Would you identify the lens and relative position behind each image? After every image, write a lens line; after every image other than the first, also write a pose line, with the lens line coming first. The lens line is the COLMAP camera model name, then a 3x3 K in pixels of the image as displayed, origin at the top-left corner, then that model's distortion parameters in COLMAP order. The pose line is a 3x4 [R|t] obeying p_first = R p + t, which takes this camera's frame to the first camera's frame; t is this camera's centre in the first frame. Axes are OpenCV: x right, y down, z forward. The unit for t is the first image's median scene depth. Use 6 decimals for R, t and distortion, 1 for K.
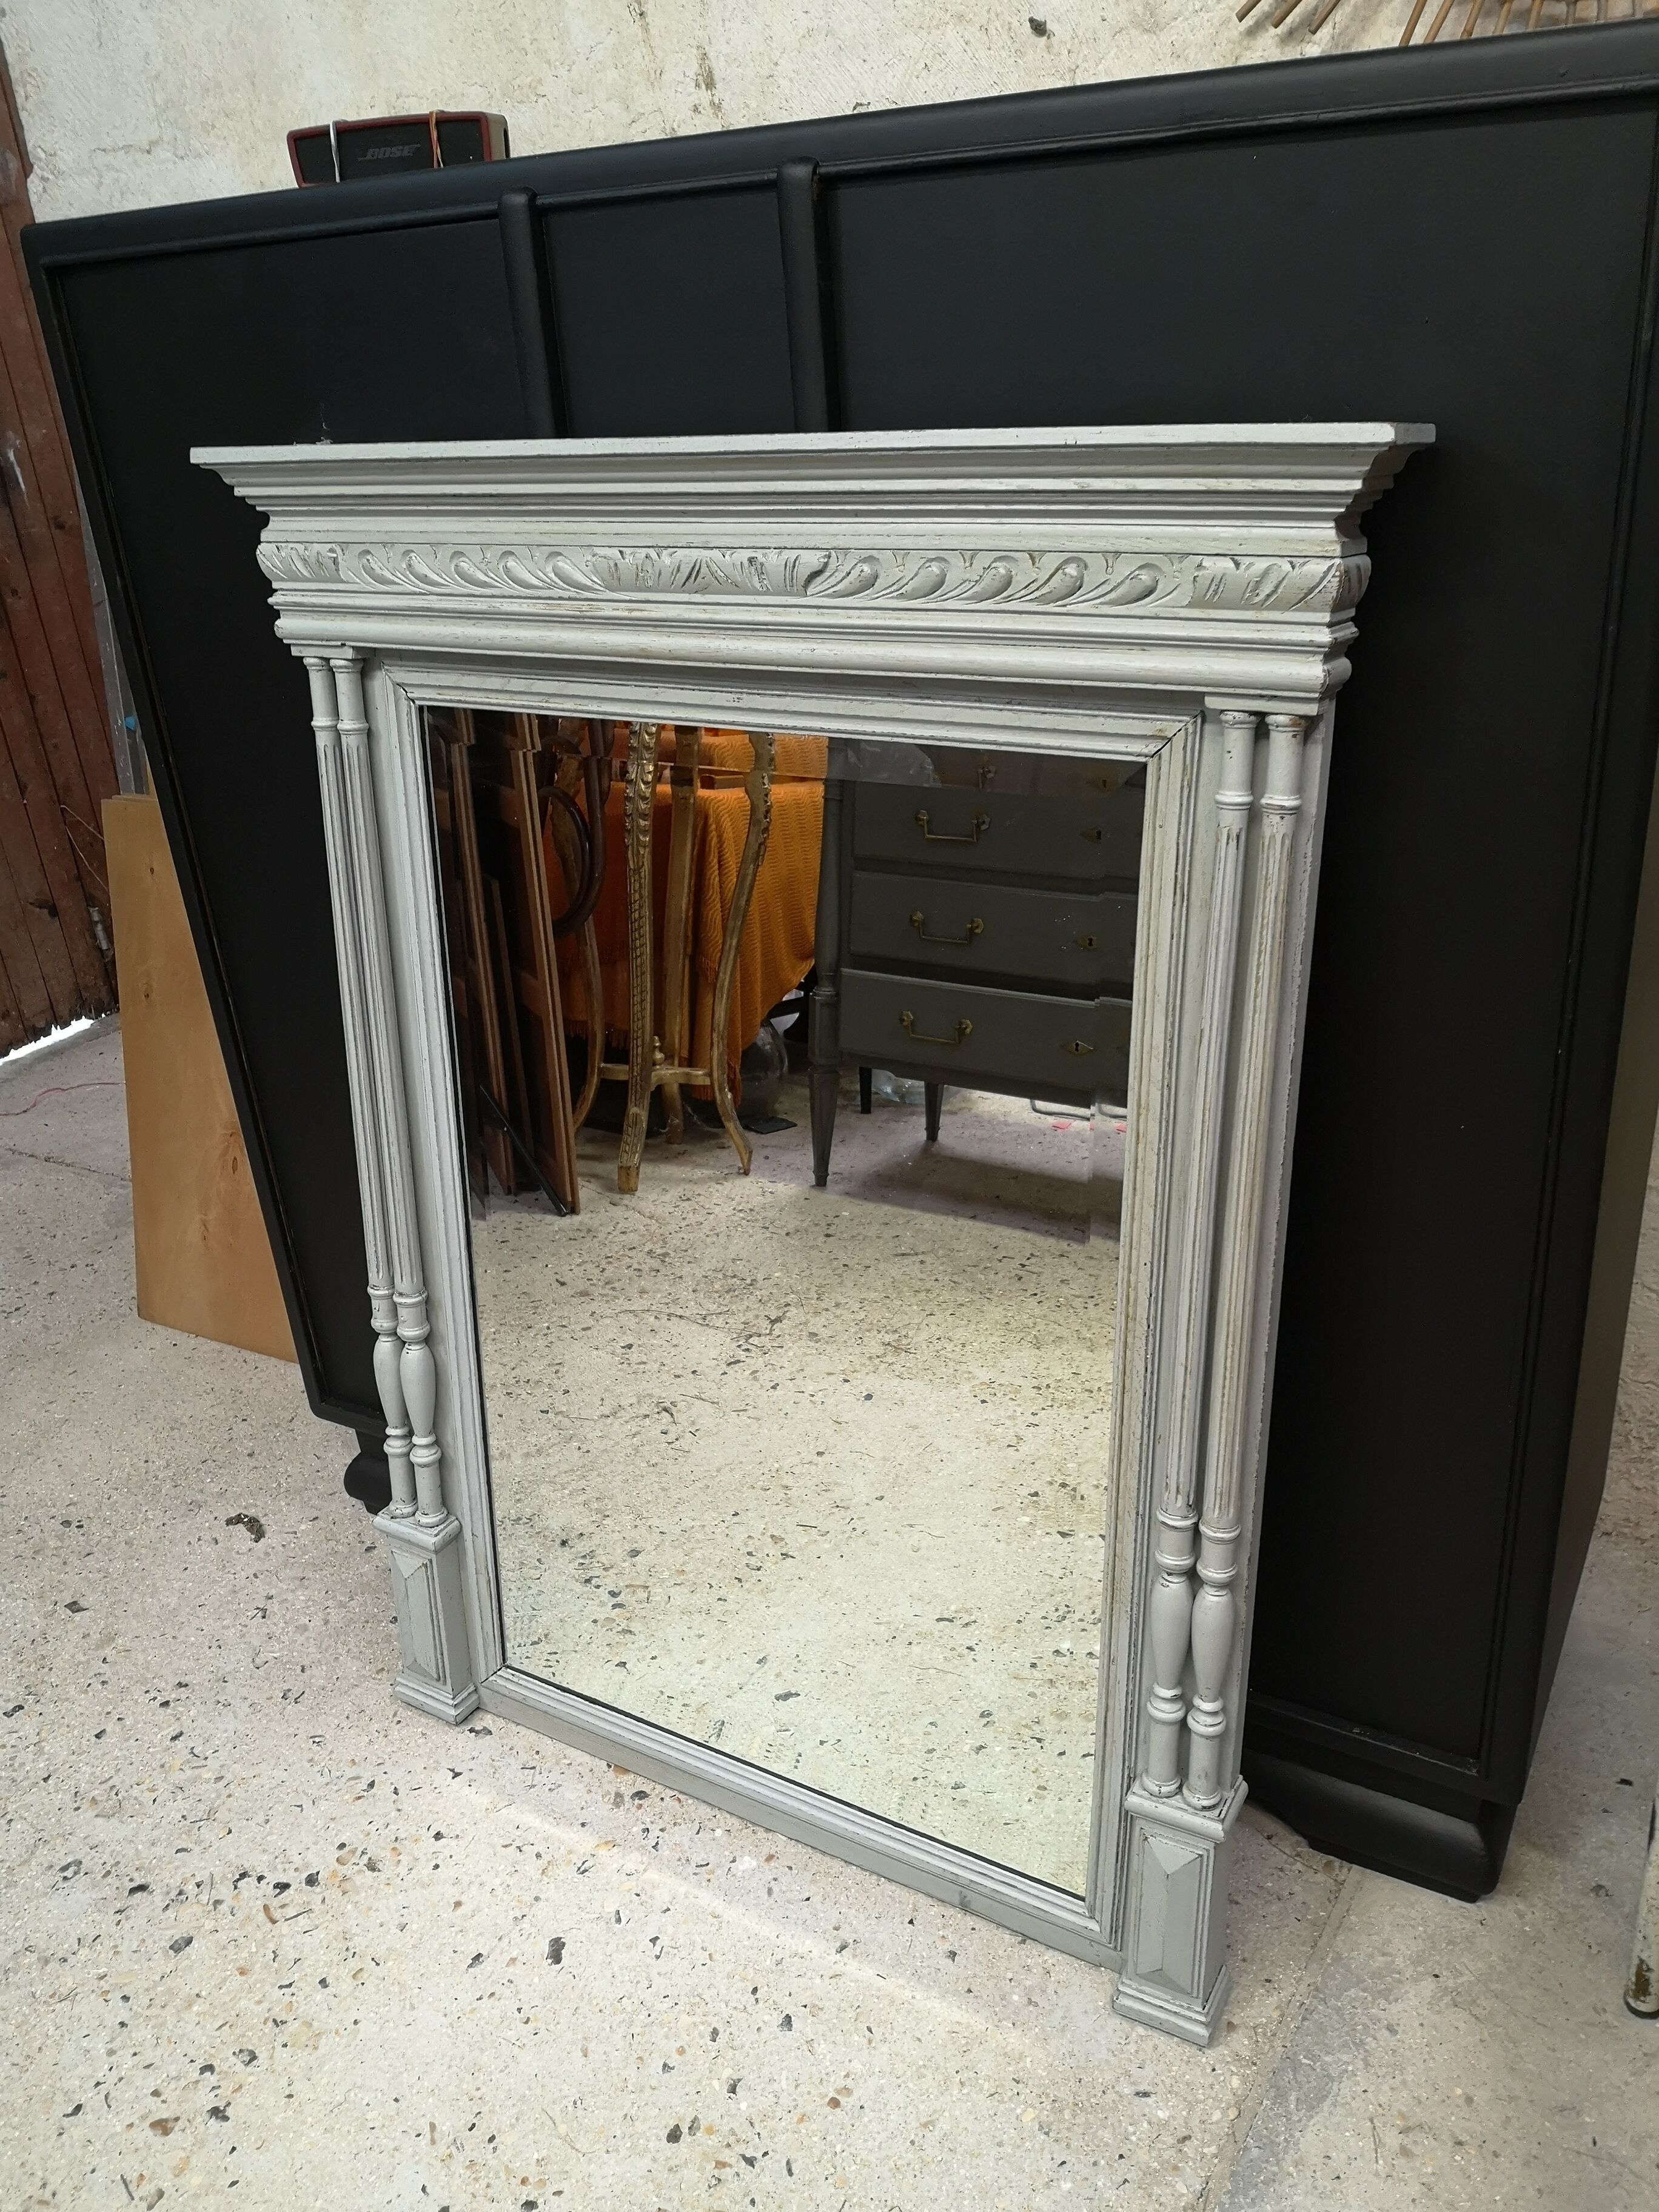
lens RADIAL K [[1755.2, 0, 829.5], [0, 1755.2, 1106.0], [0, 0, 1]] dist [0.000355, -0.008725]
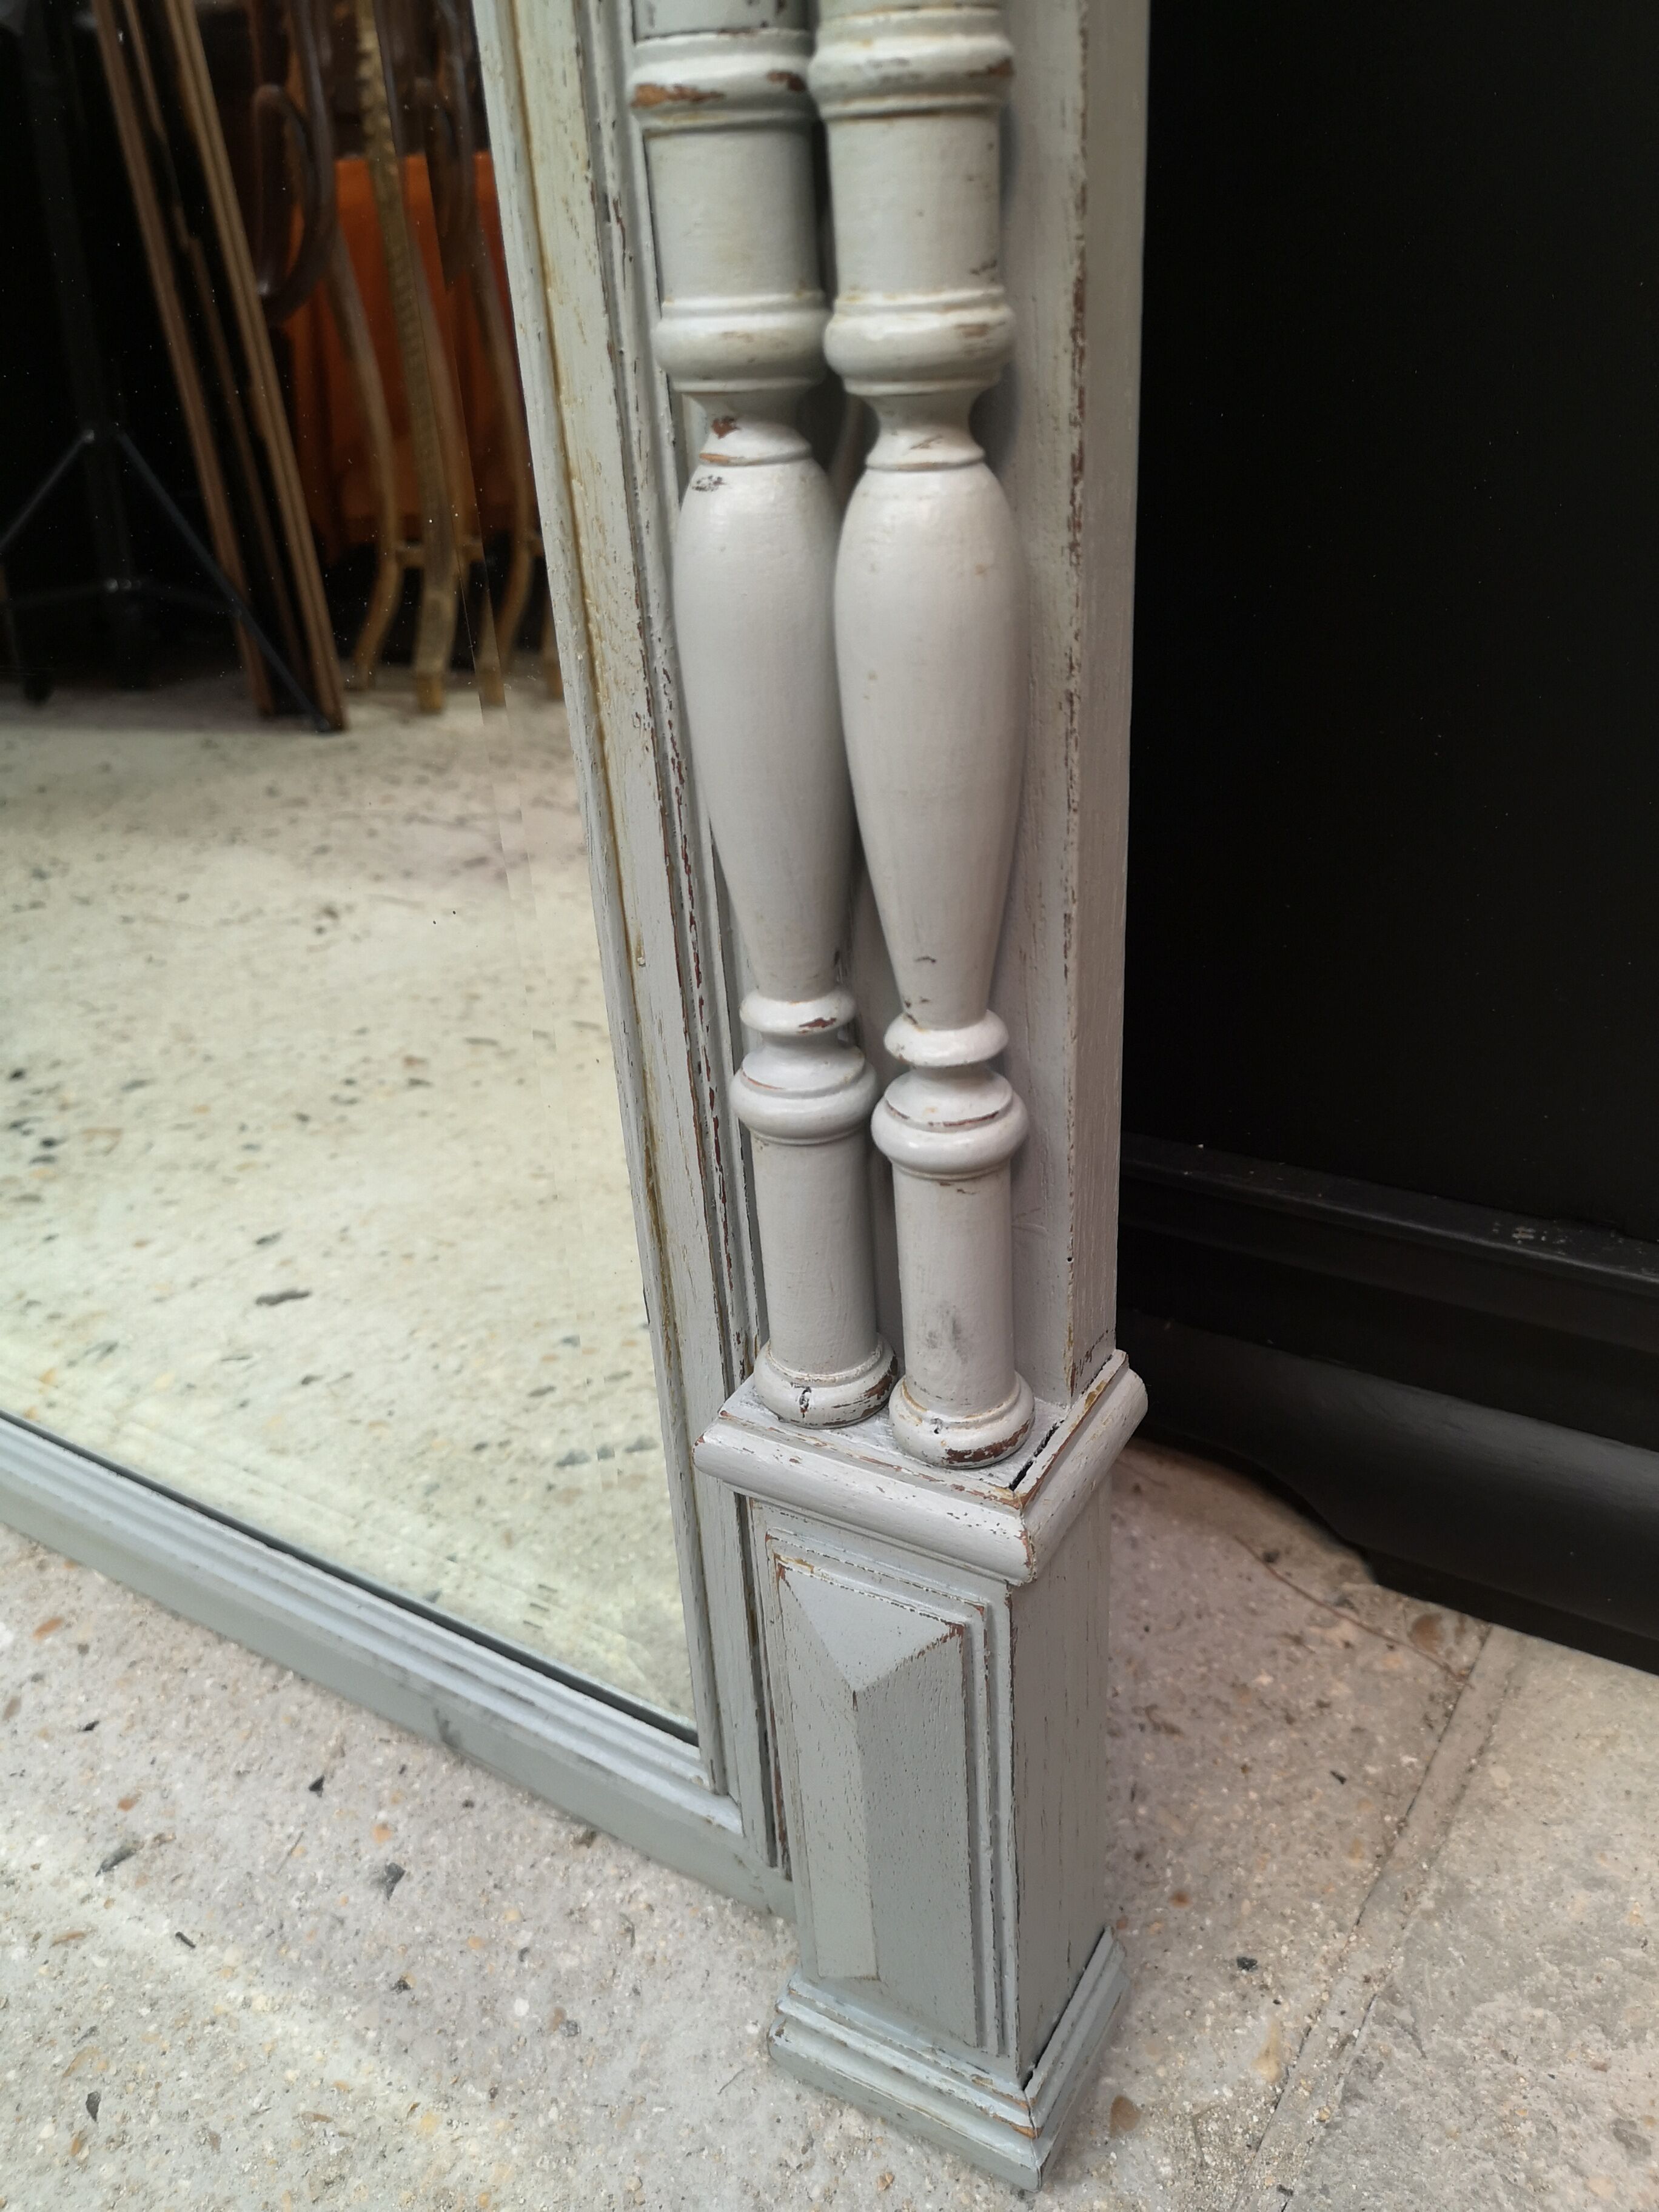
lens RADIAL K [[1755.2, 0, 829.5], [0, 1755.2, 1106.0], [0, 0, 1]] dist [0.000355, -0.008725]
pose [[0.998543, -0.028757, -0.045669, 0.196996], [0.034809, 0.989846, 0.137812, 0.295438], [0.041242, -0.139201, 0.989405, 0.709240]]
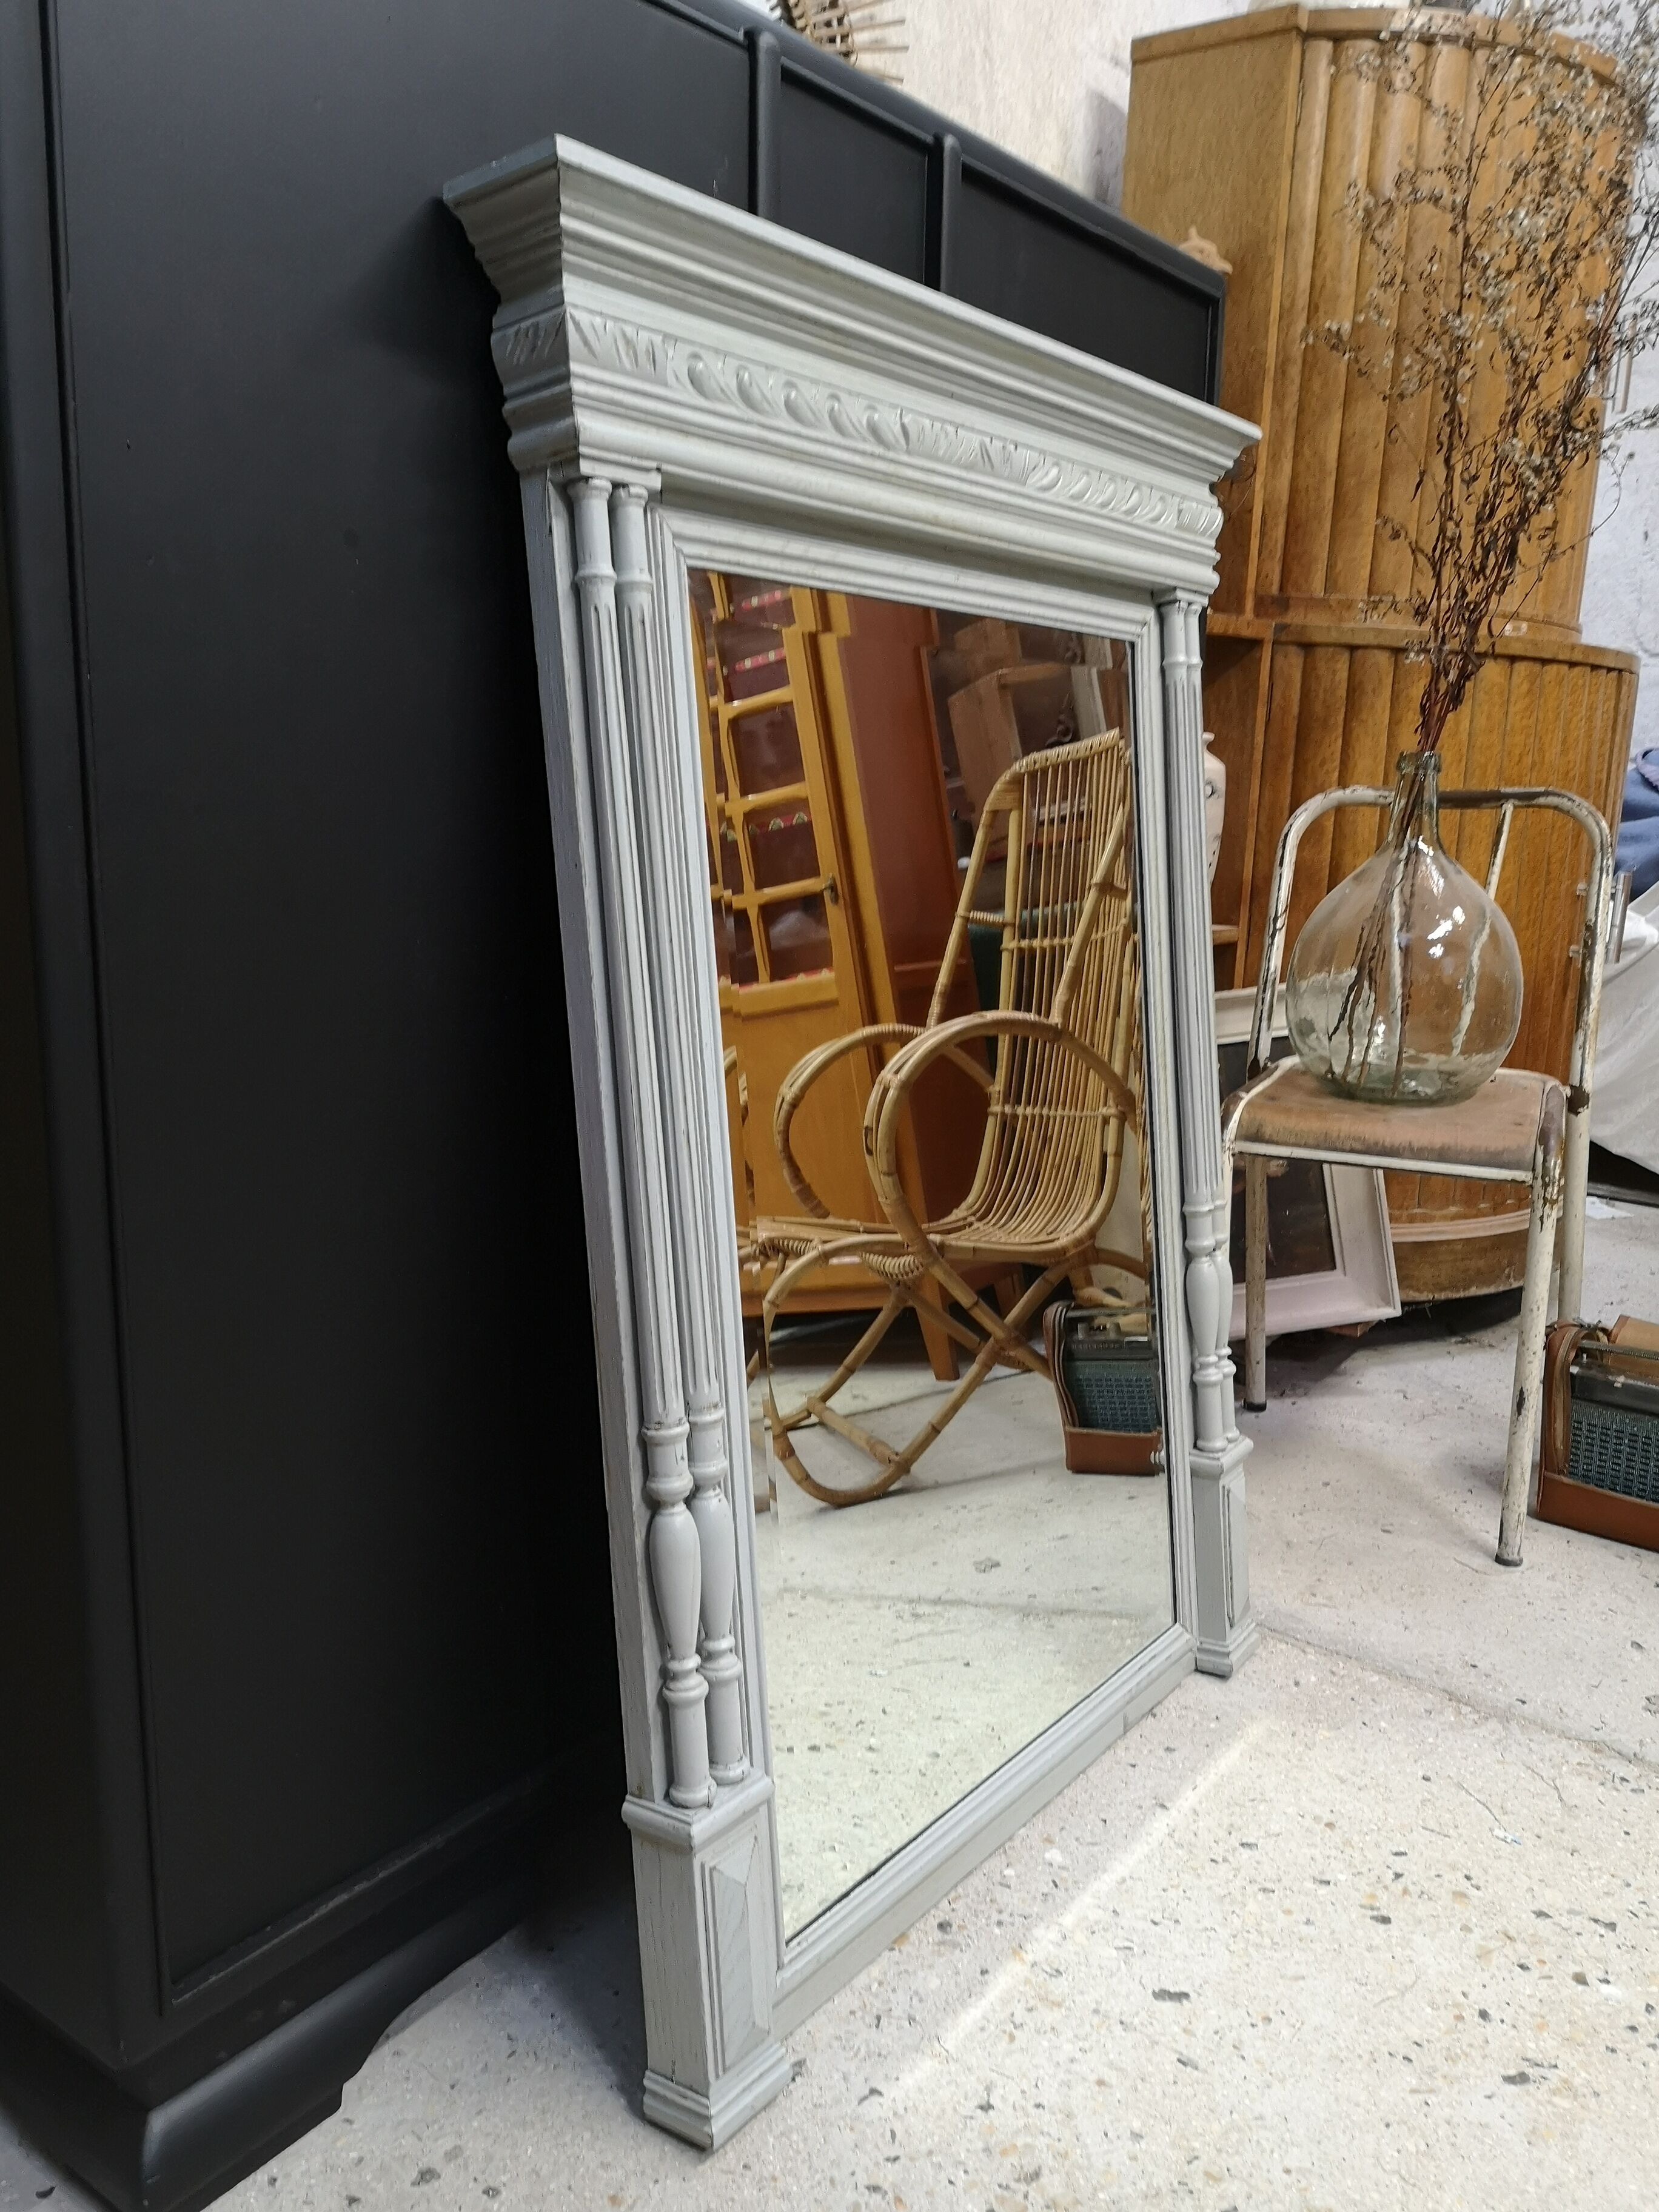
lens RADIAL K [[1755.2, 0, 829.5], [0, 1755.2, 1106.0], [0, 0, 1]] dist [0.000355, -0.008725]
pose [[0.120370, -0.111534, 0.986444, -1.048679], [0.405551, 0.912494, 0.053685, -0.022339], [-0.906112, 0.393591, 0.155069, 0.929317]]
